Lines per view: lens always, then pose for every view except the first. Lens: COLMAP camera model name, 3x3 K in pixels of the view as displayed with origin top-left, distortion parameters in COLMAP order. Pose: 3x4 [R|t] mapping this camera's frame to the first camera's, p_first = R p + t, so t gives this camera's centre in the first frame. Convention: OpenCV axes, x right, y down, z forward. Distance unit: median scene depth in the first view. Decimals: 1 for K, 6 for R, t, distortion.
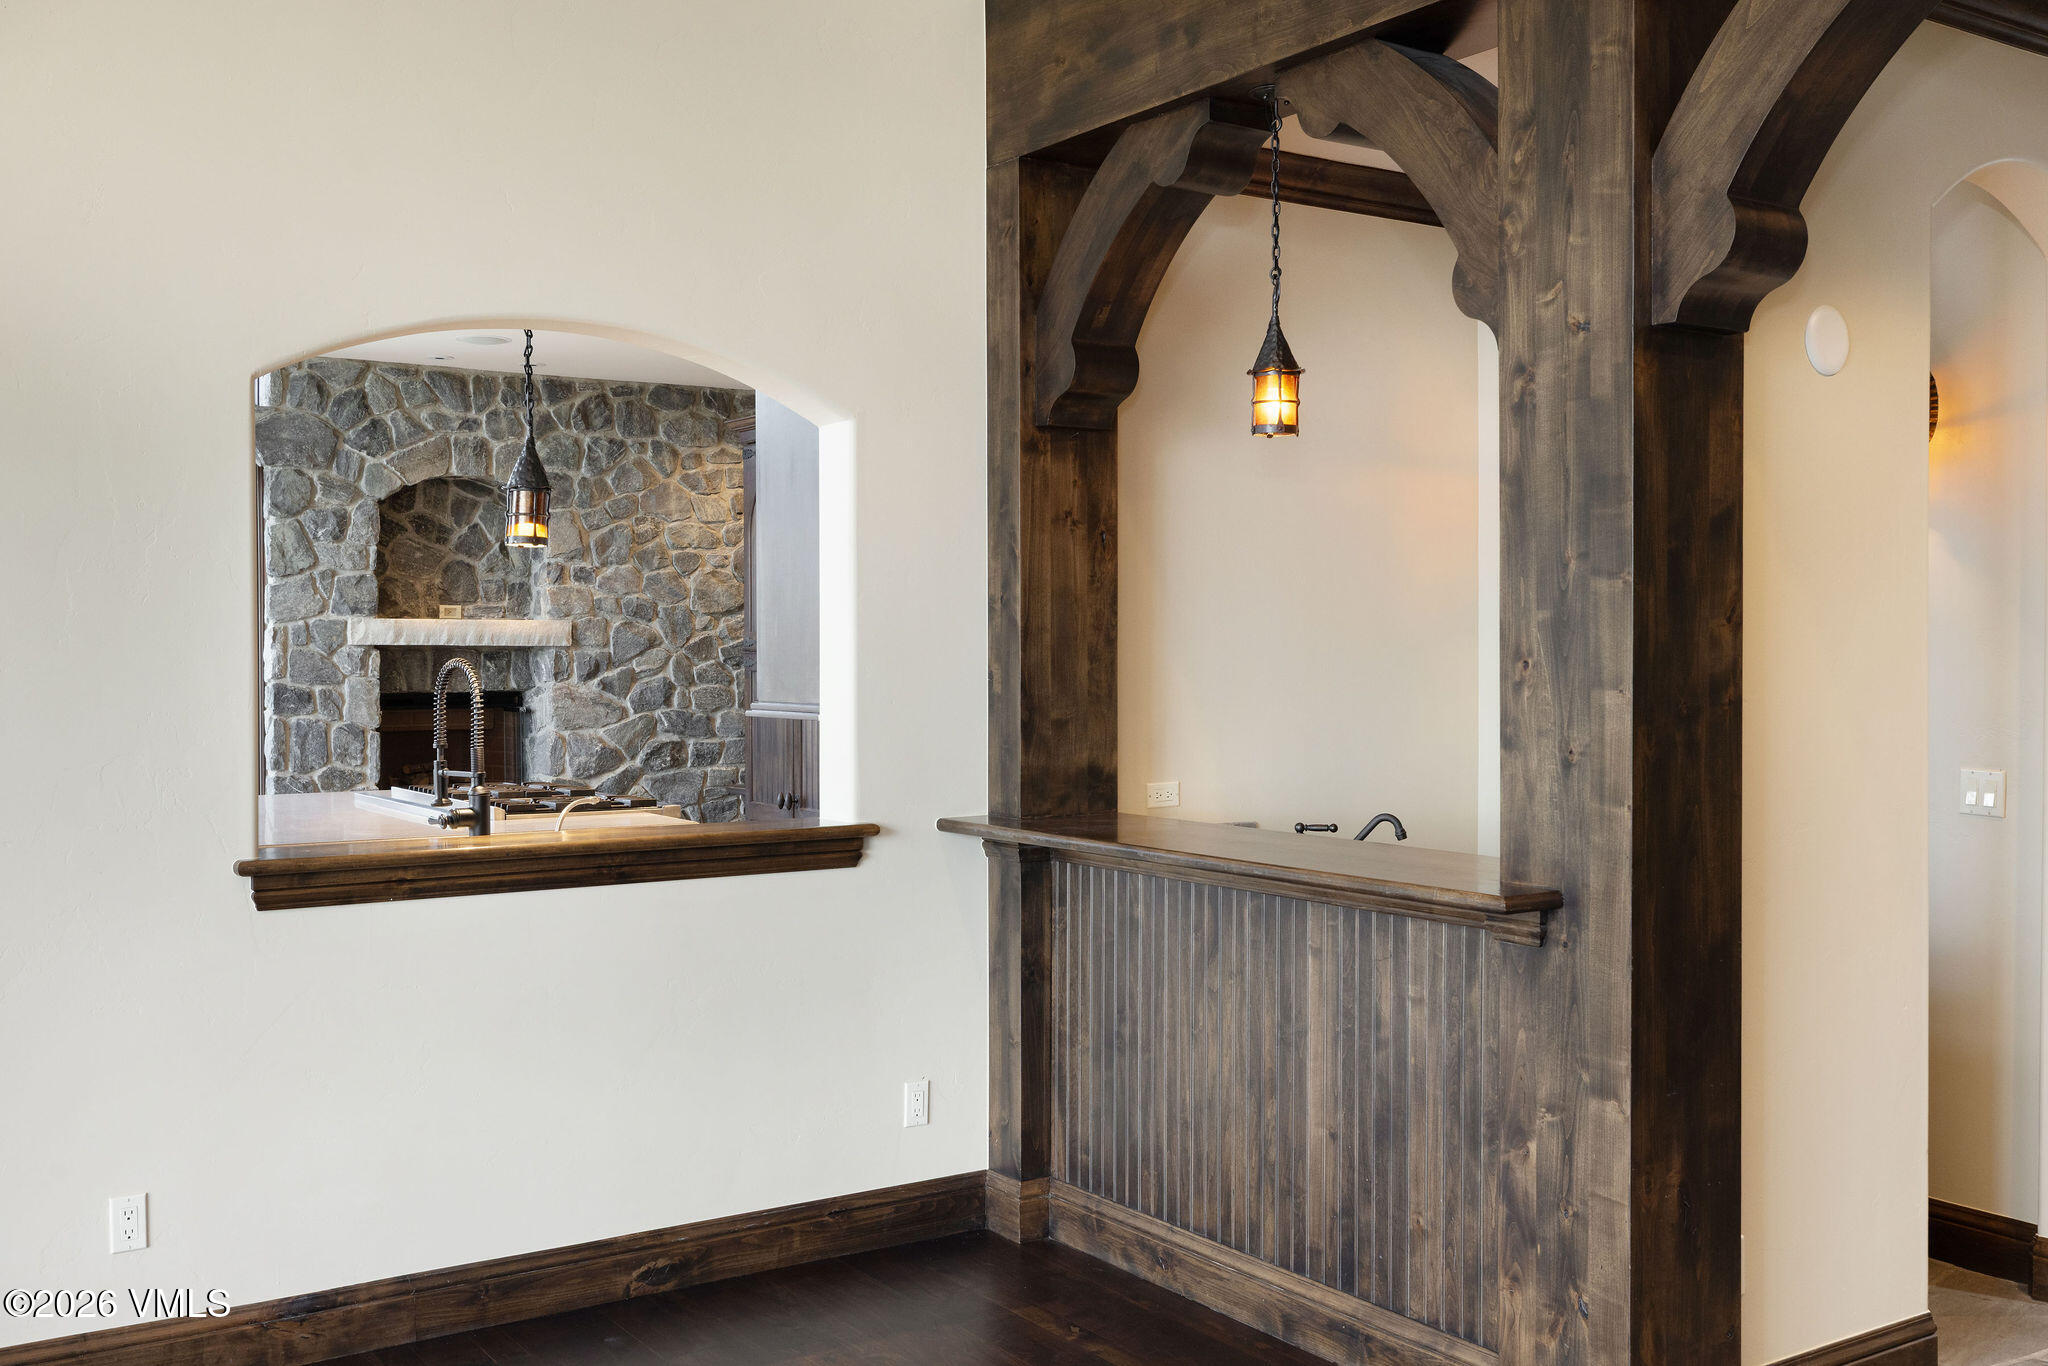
lens RADIAL K [[2046.7, 0, 1032.4], [0, 2046.7, 687.6], [0, 0, 1]] dist [-0.013425, 0.000000]
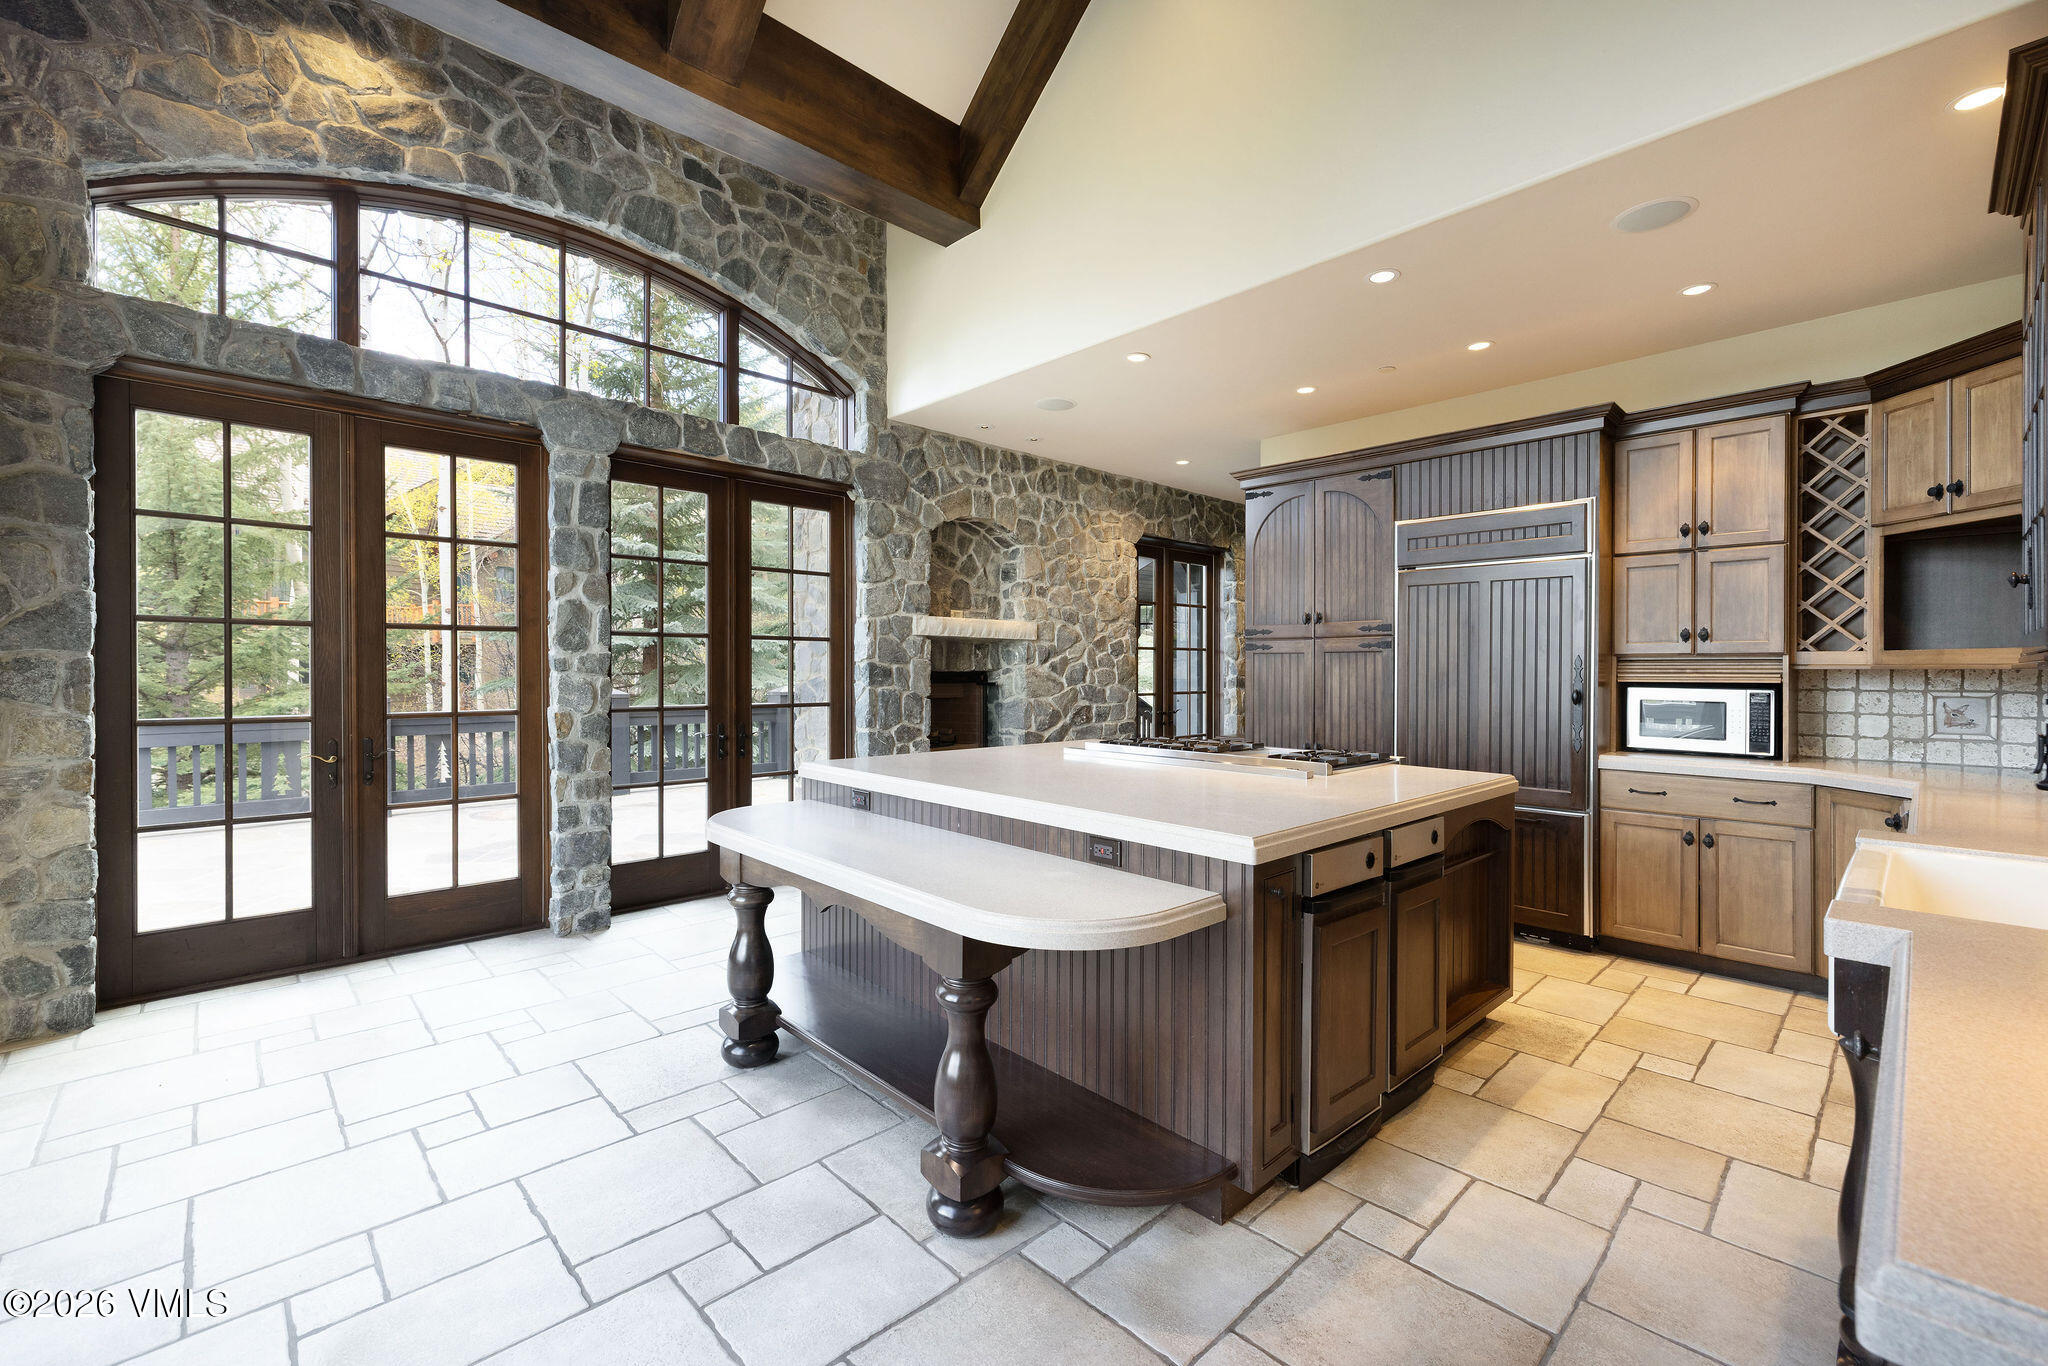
lens RADIAL K [[868.3, 0, 1014.1], [0, 868.3, 676.3], [0, 0, 1]] dist [-0.007146, -0.000157]
pose [[0.987463, -0.001315, 0.157843, -0.341535], [0.003711, 0.999882, -0.014886, 0.014836], [-0.157805, 0.015285, 0.987352, 0.397064]]
